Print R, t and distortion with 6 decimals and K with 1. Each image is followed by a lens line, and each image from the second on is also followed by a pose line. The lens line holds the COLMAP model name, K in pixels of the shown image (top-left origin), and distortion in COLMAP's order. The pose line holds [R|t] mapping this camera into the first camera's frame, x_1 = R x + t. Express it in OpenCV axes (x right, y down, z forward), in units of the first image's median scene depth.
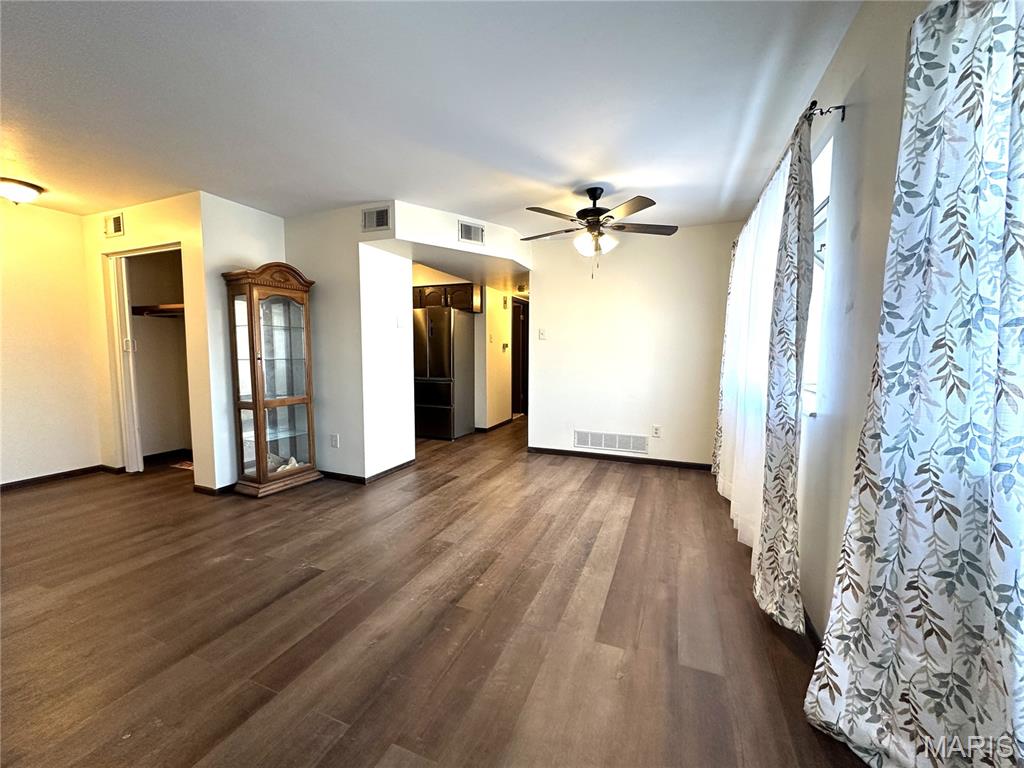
lens RADIAL K [[407.8, 0, 509.7], [0, 407.8, 383.8], [0, 0, 1]] dist [-0.001628, -0.000073]
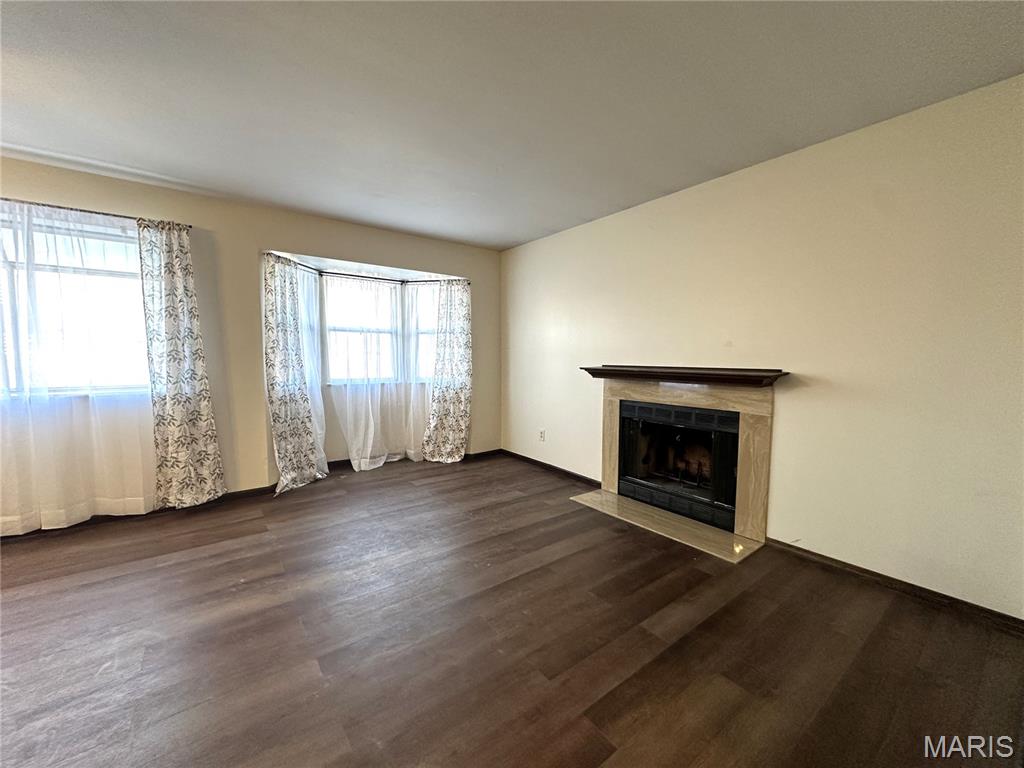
lens RADIAL K [[407.8, 0, 511.3], [0, 407.8, 385.7], [0, 0, 1]] dist [-0.001628, -0.000073]
pose [[-0.856766, -0.048162, 0.513451, -0.844475], [0.030699, 0.989101, 0.144002, -0.094108], [-0.514791, 0.139138, -0.845950, 1.047644]]
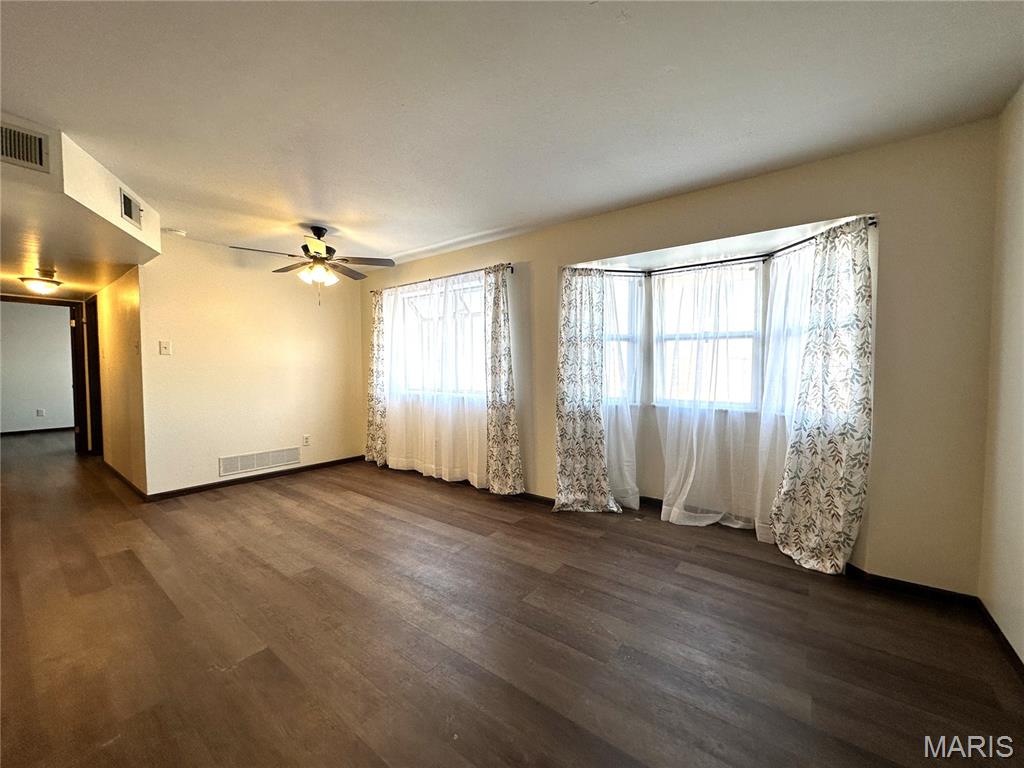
lens RADIAL K [[407.8, 0, 510.0], [0, 407.8, 384.8], [0, 0, 1]] dist [-0.001628, -0.000073]
pose [[0.271062, -0.044082, 0.961552, -0.817664], [0.075897, 0.996819, 0.024303, -0.030187], [-0.959565, 0.066392, 0.273545, 0.219605]]
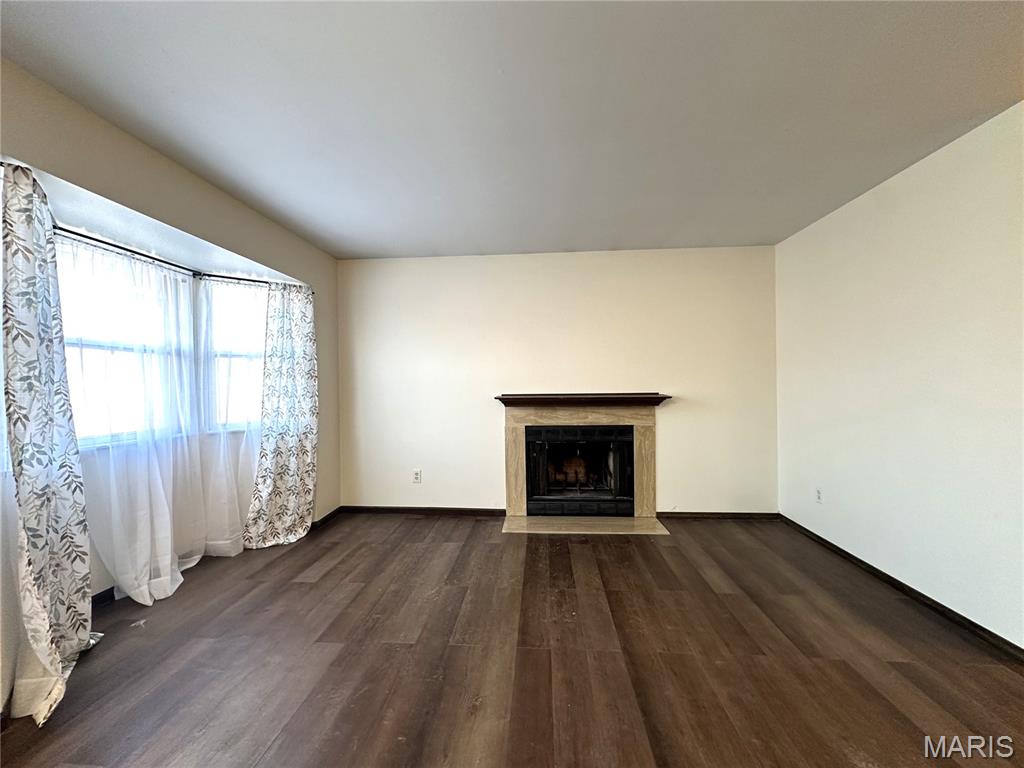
lens RADIAL K [[407.8, 0, 513.3], [0, 407.8, 386.0], [0, 0, 1]] dist [-0.001628, -0.000073]
pose [[-0.951231, 0.006561, -0.308409, -0.072980], [-0.018872, 0.996663, 0.079413, -0.097957], [0.307901, 0.081360, -0.947933, 1.072738]]
